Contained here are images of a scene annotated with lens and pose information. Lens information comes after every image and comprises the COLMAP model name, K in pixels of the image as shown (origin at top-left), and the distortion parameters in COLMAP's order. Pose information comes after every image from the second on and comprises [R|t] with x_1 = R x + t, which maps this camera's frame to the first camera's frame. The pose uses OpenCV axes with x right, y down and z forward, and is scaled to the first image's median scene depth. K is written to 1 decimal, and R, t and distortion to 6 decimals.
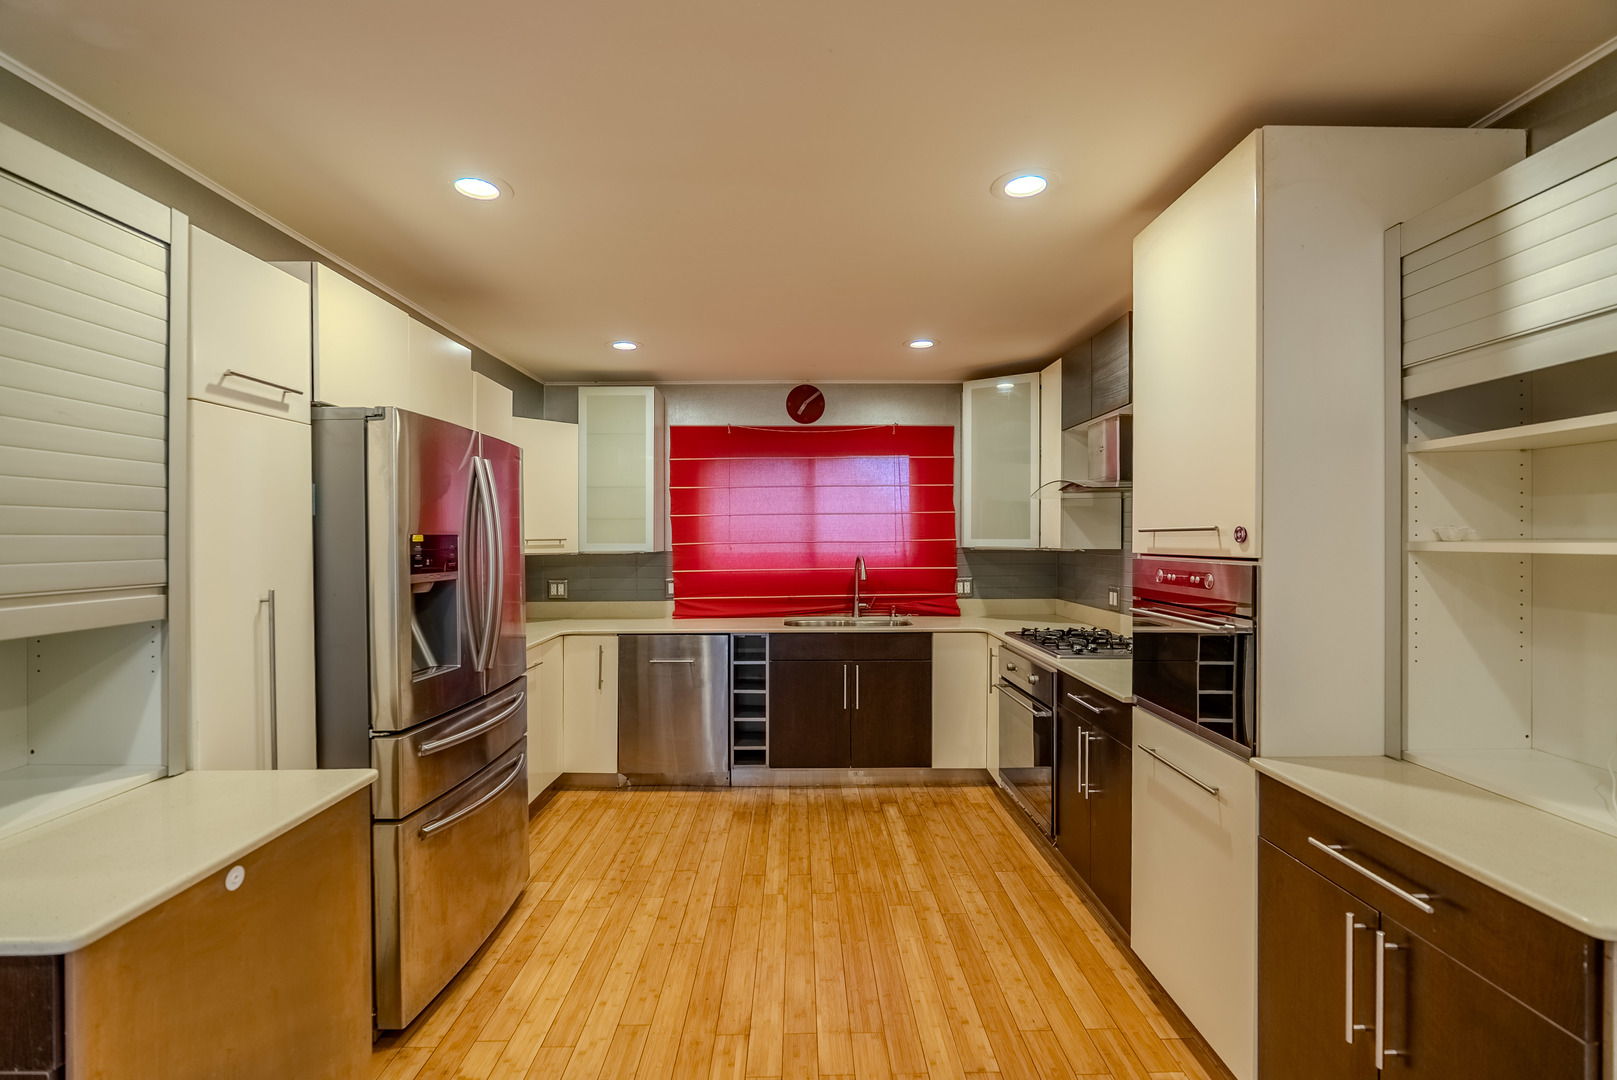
lens RADIAL K [[729.1, 0, 808.5], [0, 729.1, 540.0], [0, 0, 1]] dist [-0.001681, 0.000147]
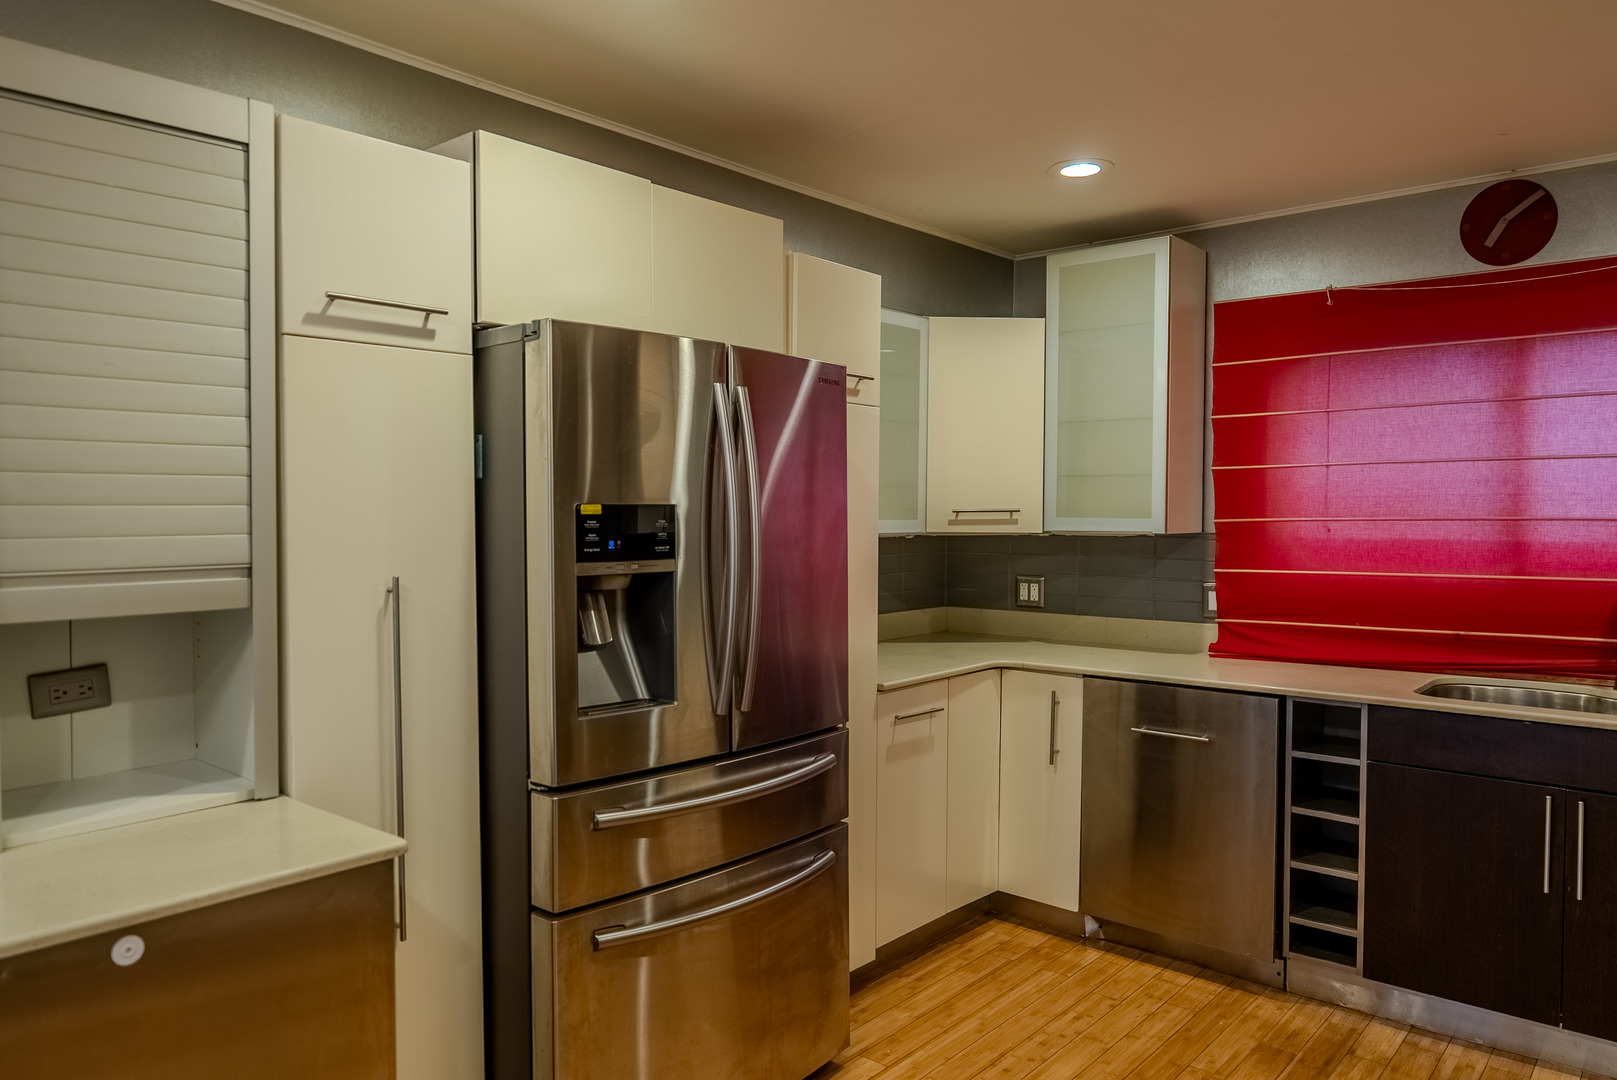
lens RADIAL K [[1131.0, 0, 808.5], [0, 1131.0, 540.0], [0, 0, 1]] dist [-0.000278, 0.002549]
pose [[0.747137, 0.022557, -0.664287, 0.169619], [-0.004747, 0.999580, 0.028603, -0.002719], [0.664653, -0.018217, 0.746930, 0.186123]]
